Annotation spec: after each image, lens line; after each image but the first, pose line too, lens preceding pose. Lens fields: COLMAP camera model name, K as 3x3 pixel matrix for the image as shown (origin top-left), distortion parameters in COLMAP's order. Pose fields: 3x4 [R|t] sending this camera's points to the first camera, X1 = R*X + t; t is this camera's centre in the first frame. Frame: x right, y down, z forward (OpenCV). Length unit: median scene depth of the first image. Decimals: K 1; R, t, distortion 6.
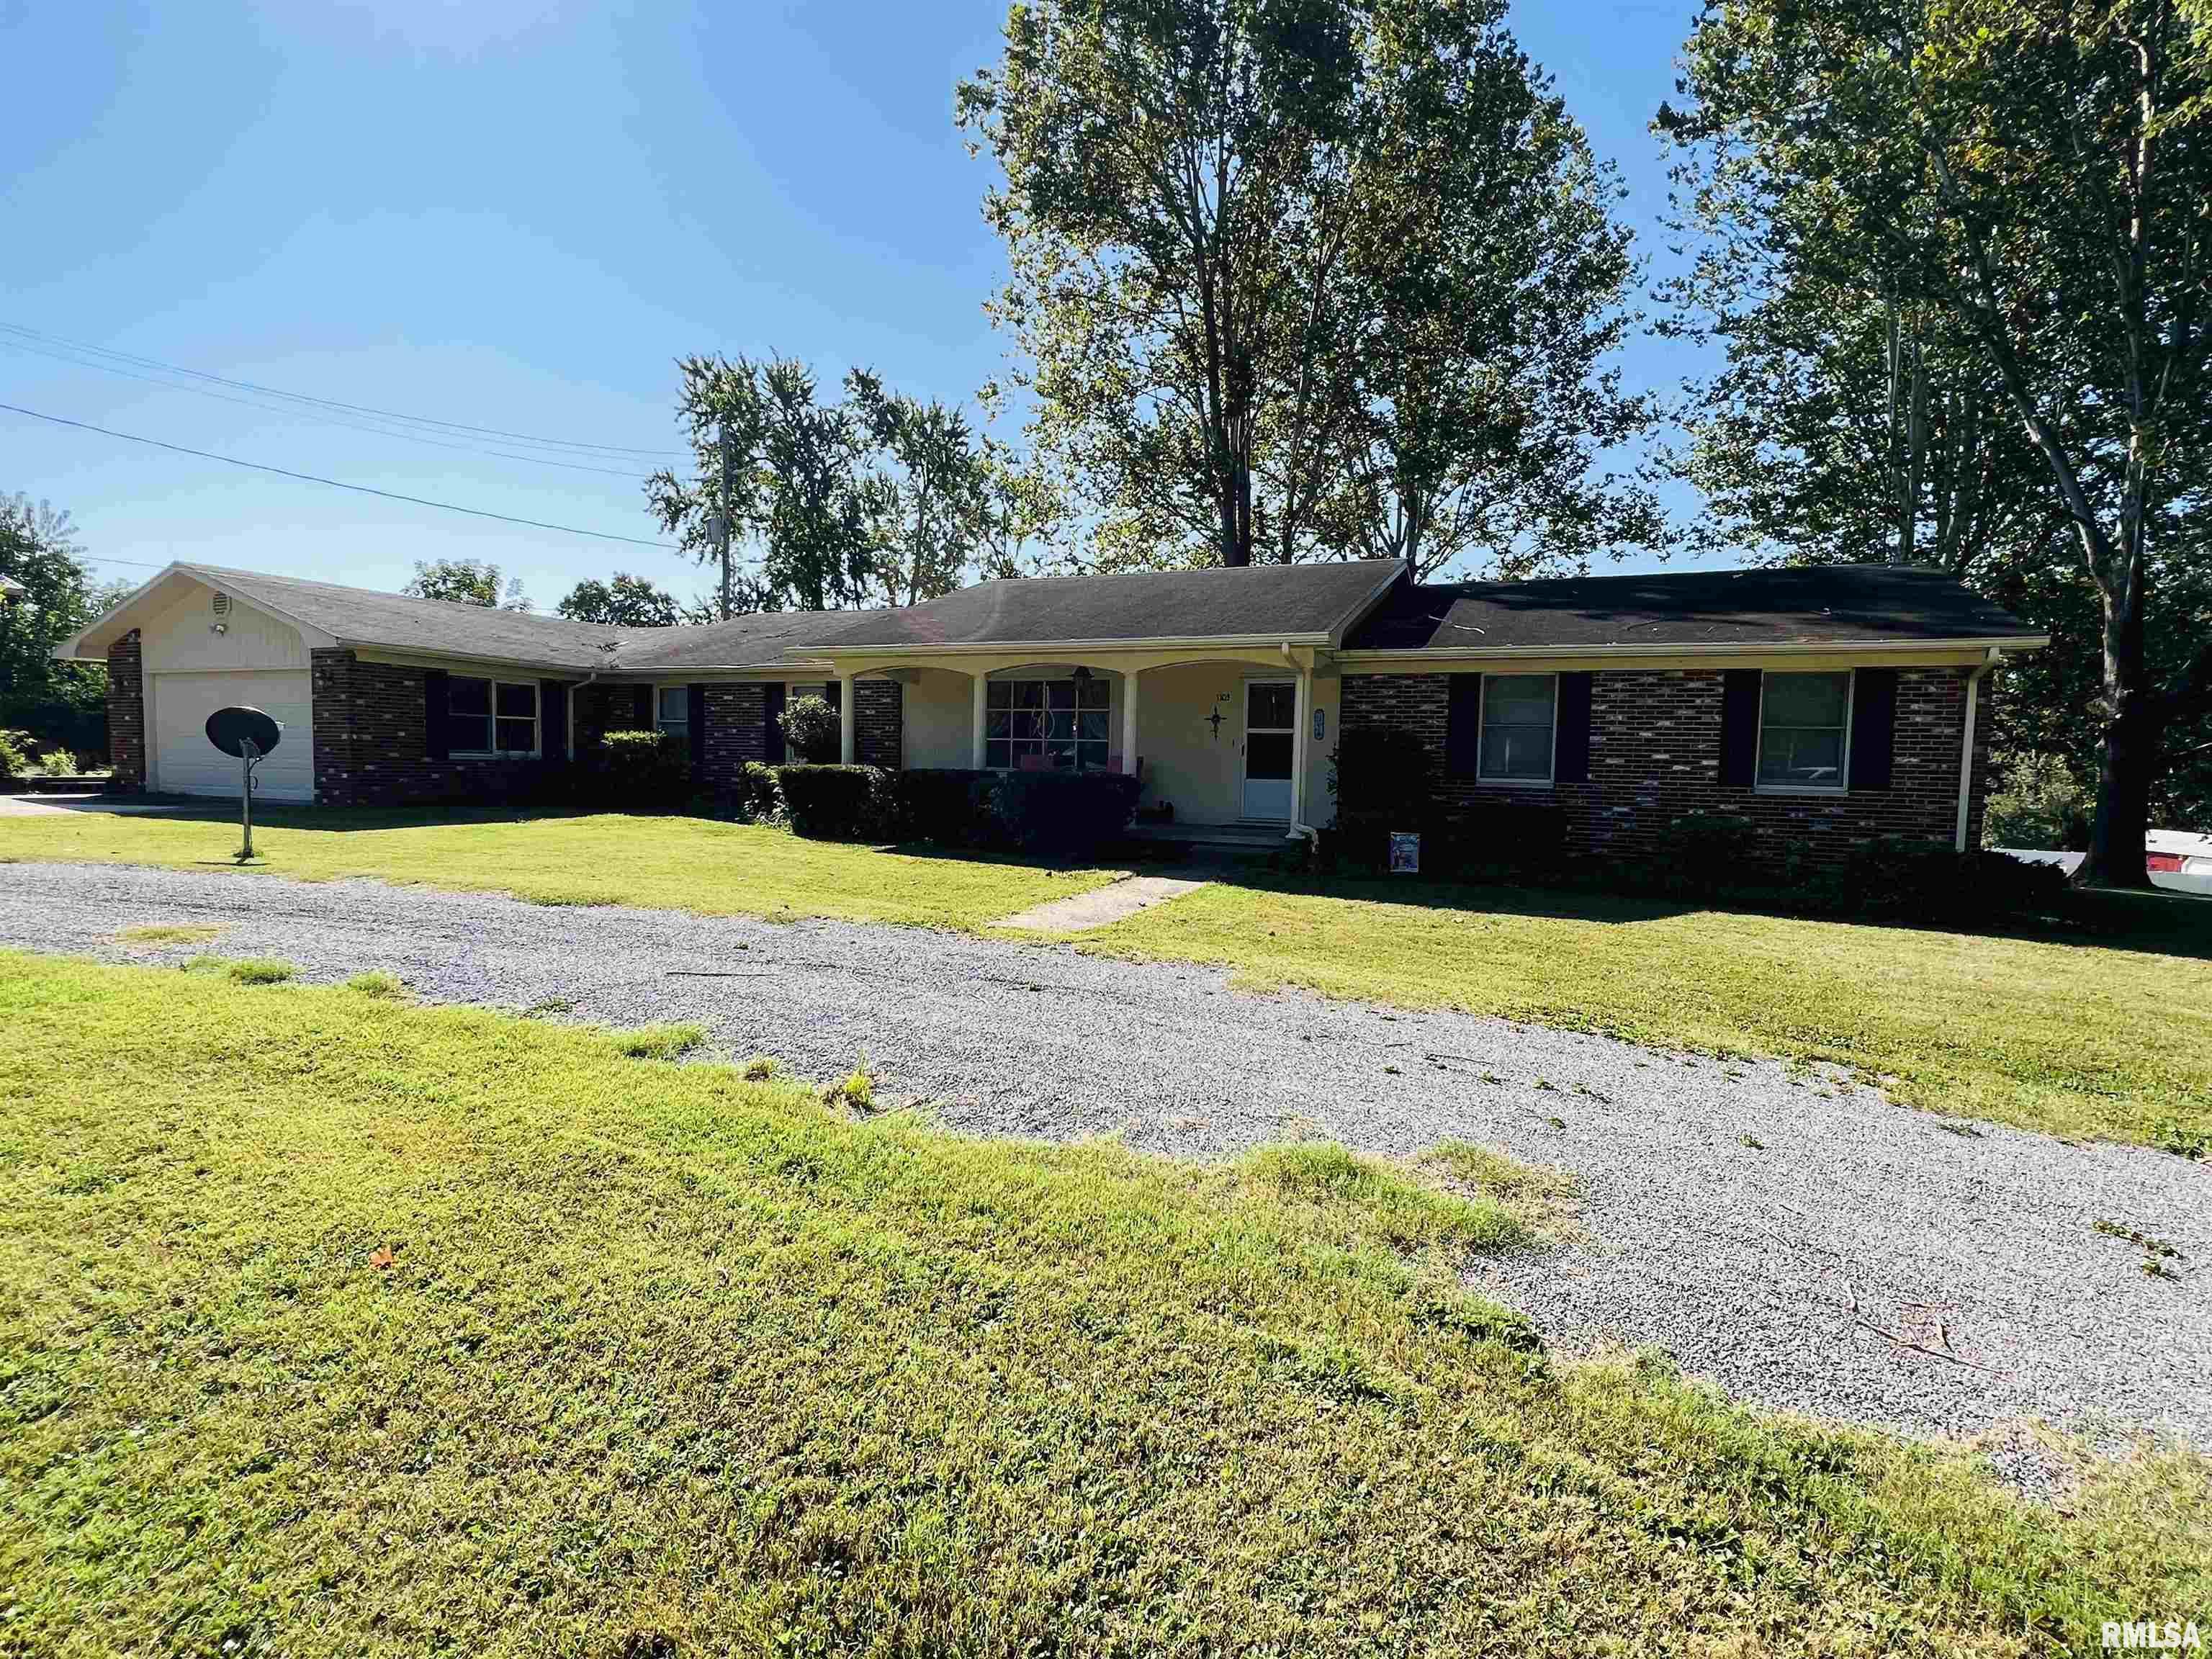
lens RADIAL K [[1034.3, 0, 1106.0], [0, 1034.3, 829.5], [0, 0, 1]] dist [0.001256, 0.000285]
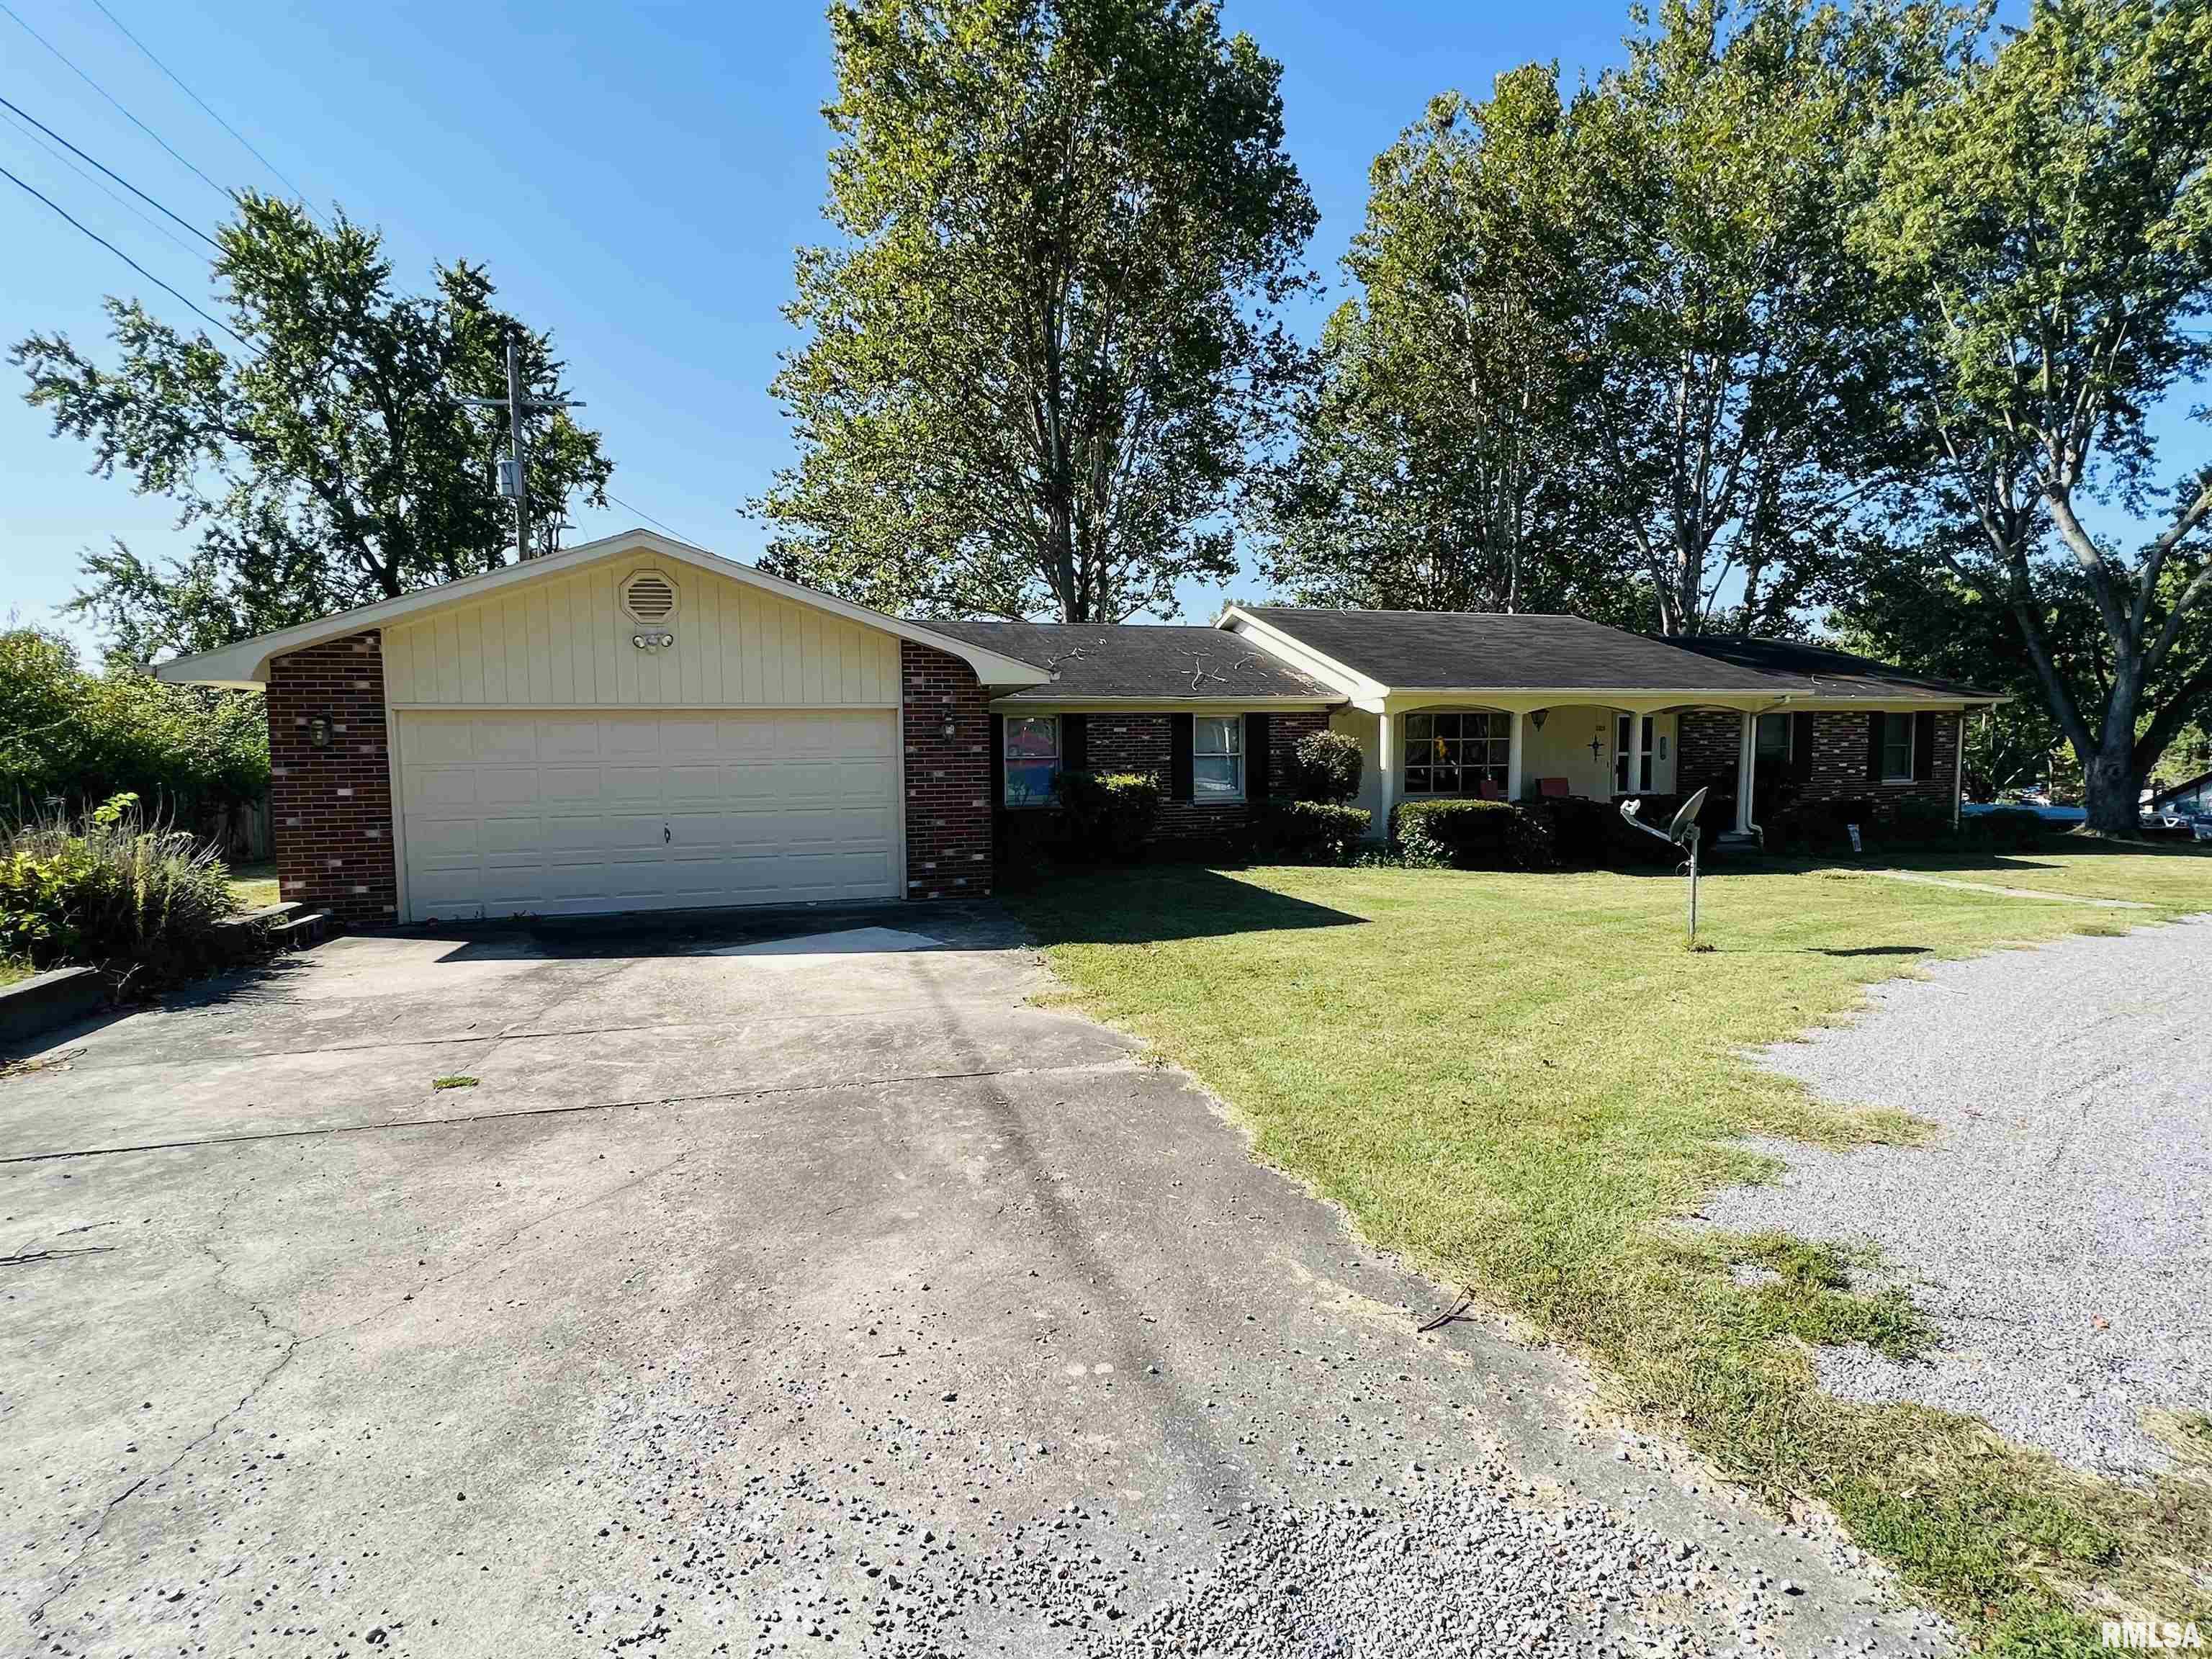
lens RADIAL K [[1034.3, 0, 1106.0], [0, 1034.3, 829.5], [0, 0, 1]] dist [0.001256, 0.000285]
pose [[0.777422, -0.080105, 0.623858, -0.979758], [0.070780, 0.996699, 0.039776, -0.081876], [-0.624985, 0.013234, 0.780525, 0.327853]]
